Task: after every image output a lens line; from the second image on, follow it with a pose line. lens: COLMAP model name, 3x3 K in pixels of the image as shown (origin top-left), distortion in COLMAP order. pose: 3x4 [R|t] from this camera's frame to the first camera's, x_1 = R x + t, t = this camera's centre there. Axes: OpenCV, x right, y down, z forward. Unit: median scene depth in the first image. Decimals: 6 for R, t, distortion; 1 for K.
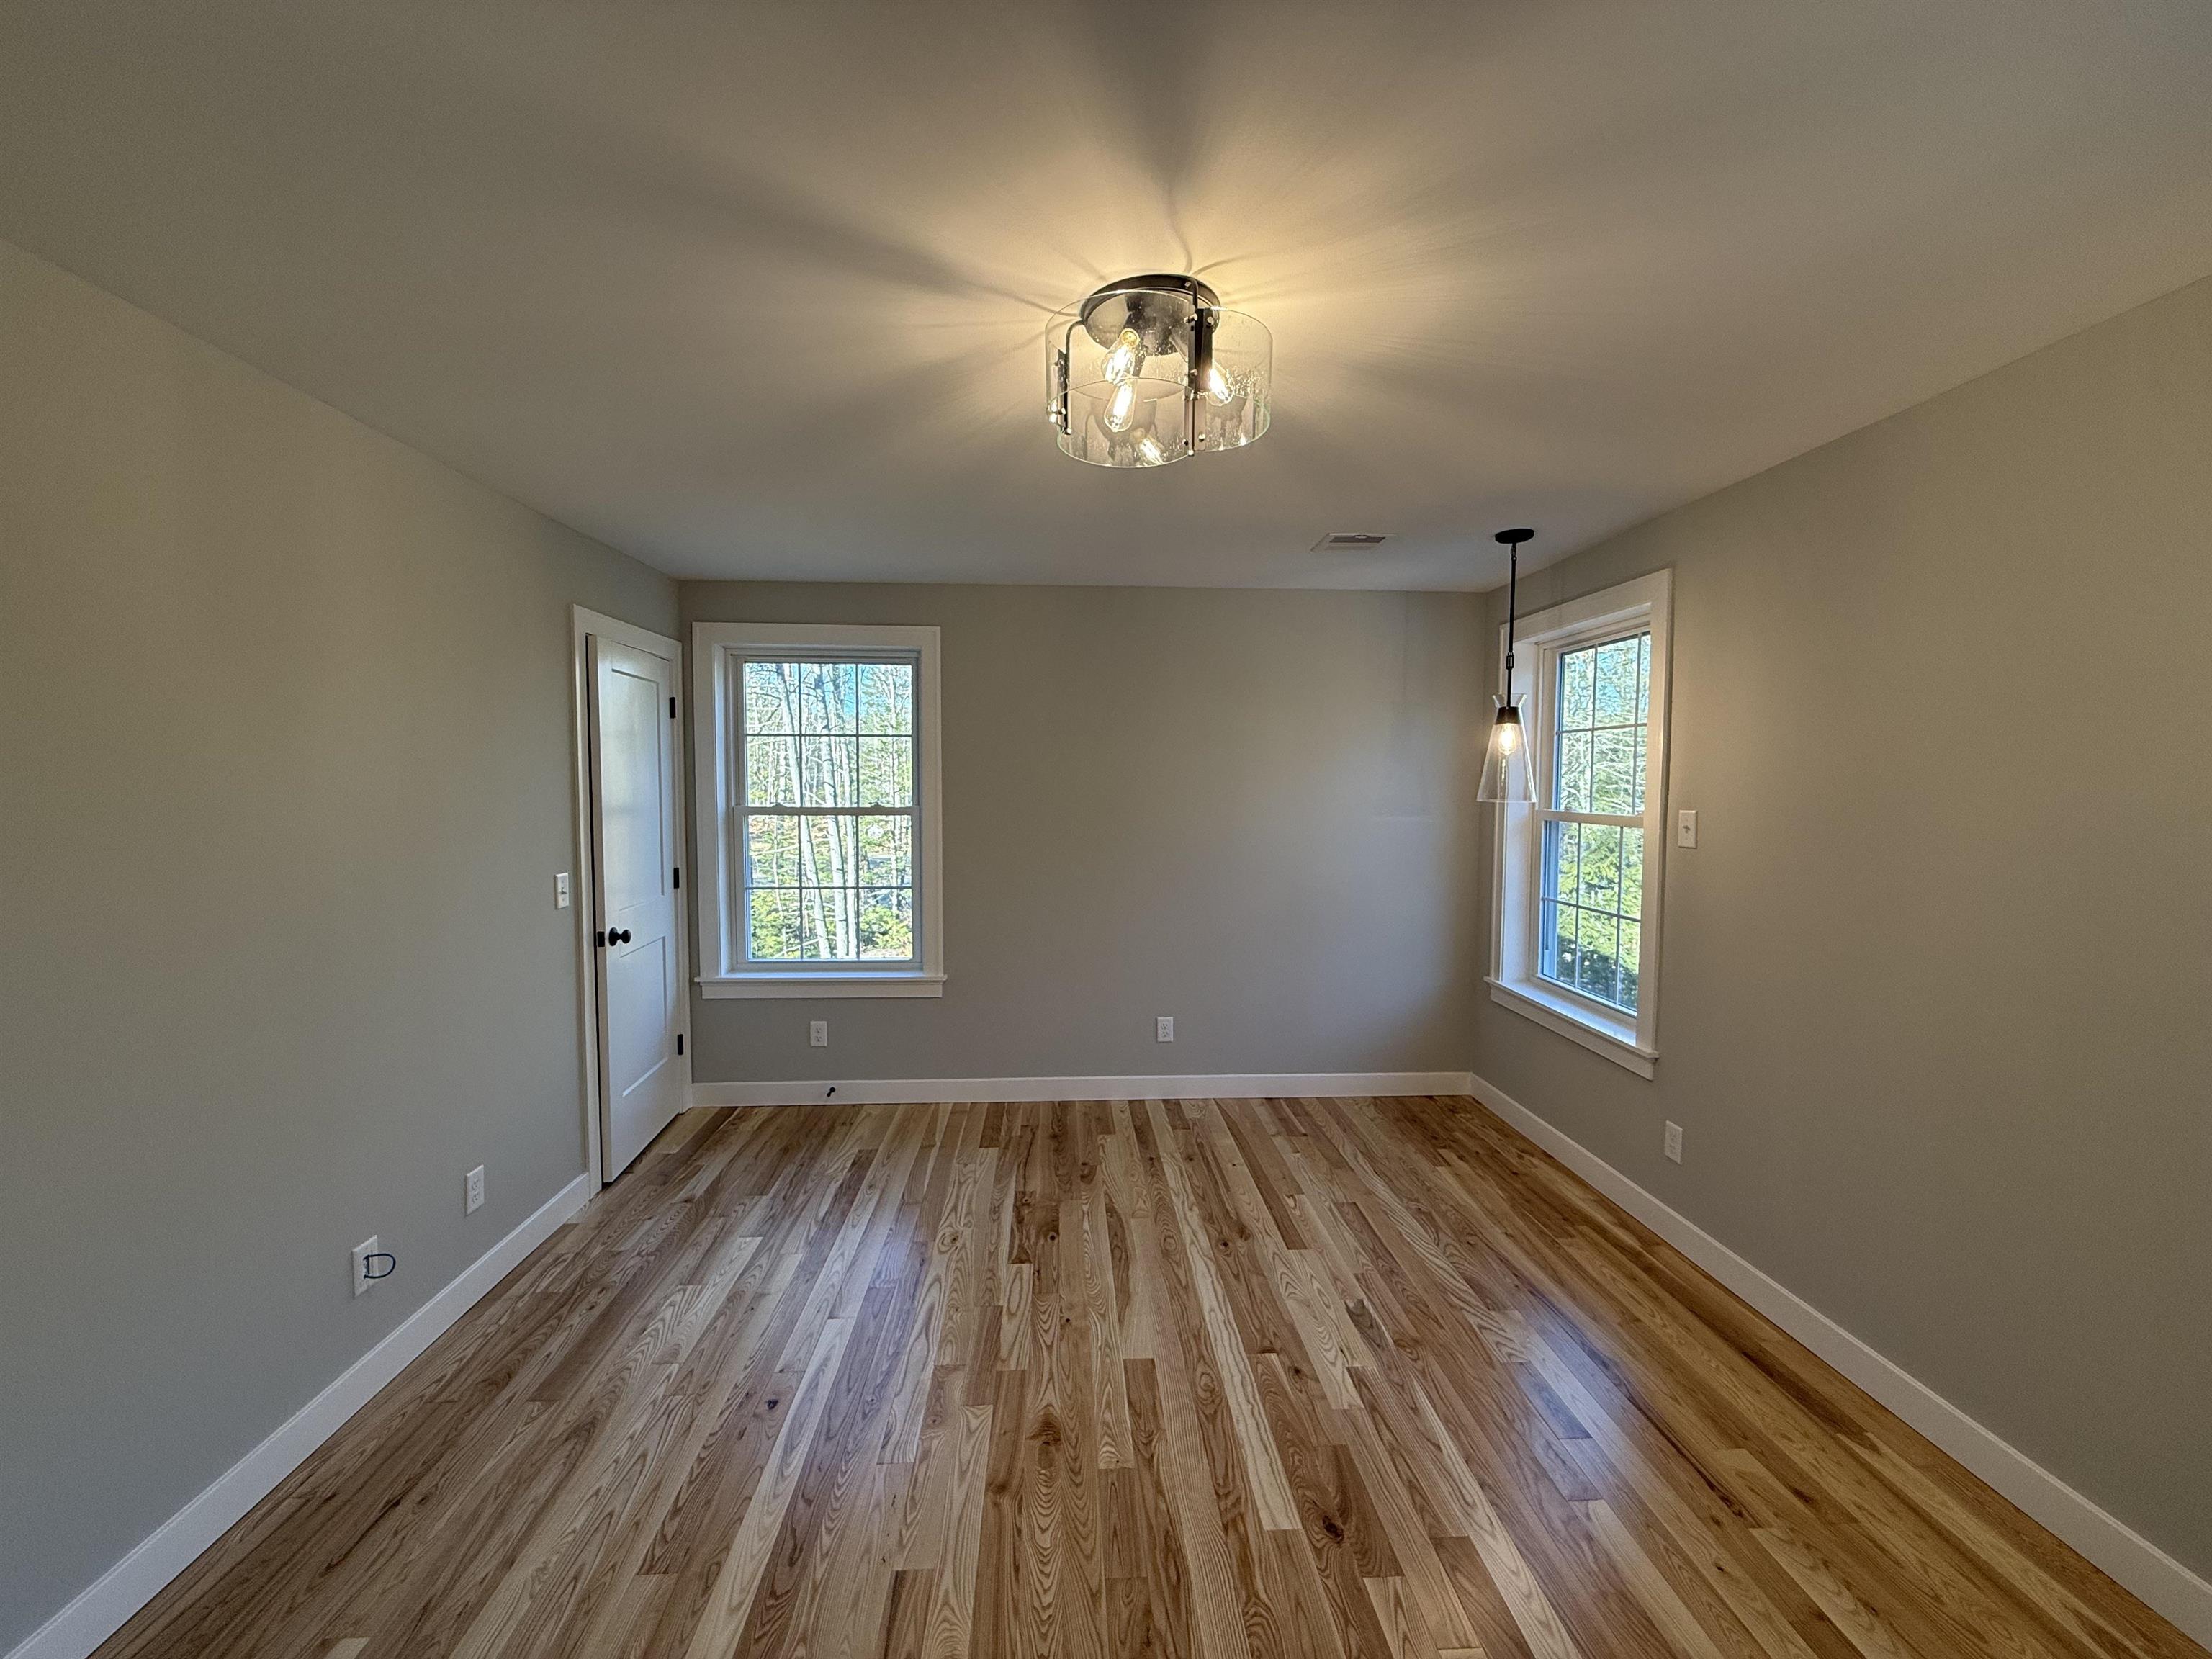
lens RADIAL K [[880.0, 0, 1149.5], [0, 880.0, 829.2], [0, 0, 1]] dist [-0.000433, -0.000336]
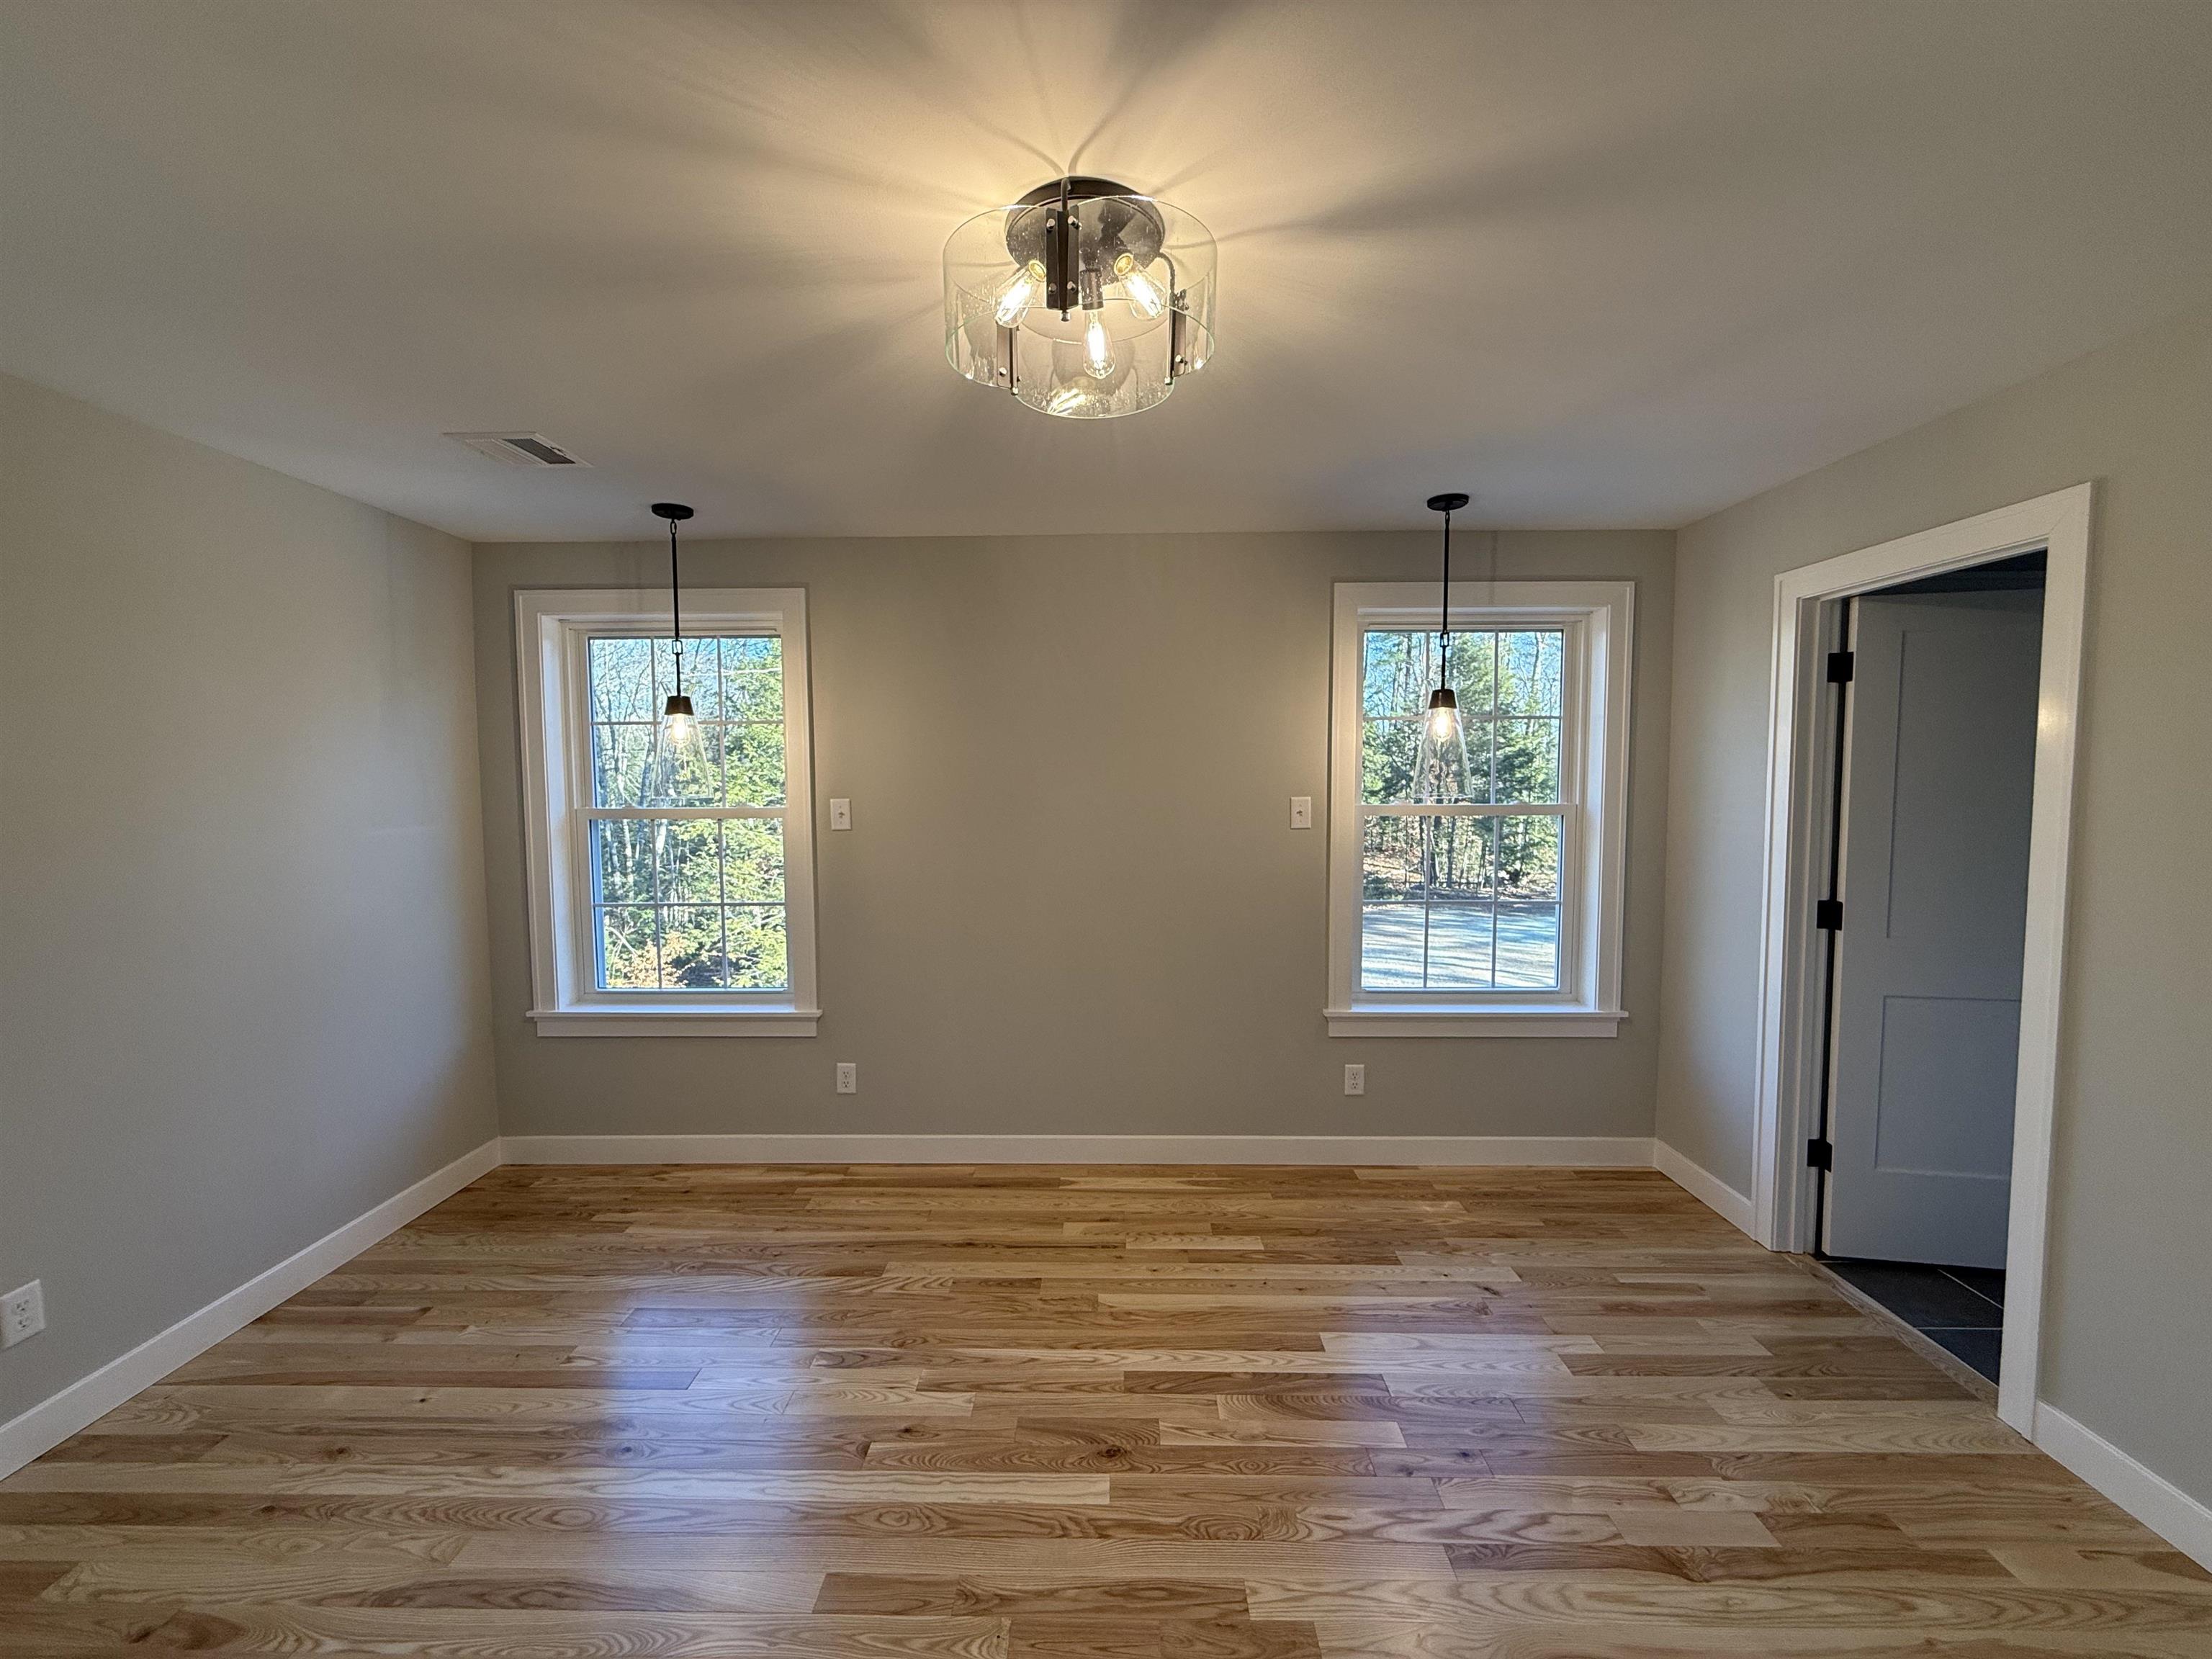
lens RADIAL K [[880.0, 0, 1046.2], [0, 880.0, 834.1], [0, 0, 1]] dist [-0.000433, -0.000336]
pose [[0.117697, -0.070108, 0.990572, -0.564835], [0.061026, 0.996130, 0.063251, -0.034018], [-0.991173, 0.053007, 0.121520, 0.610571]]
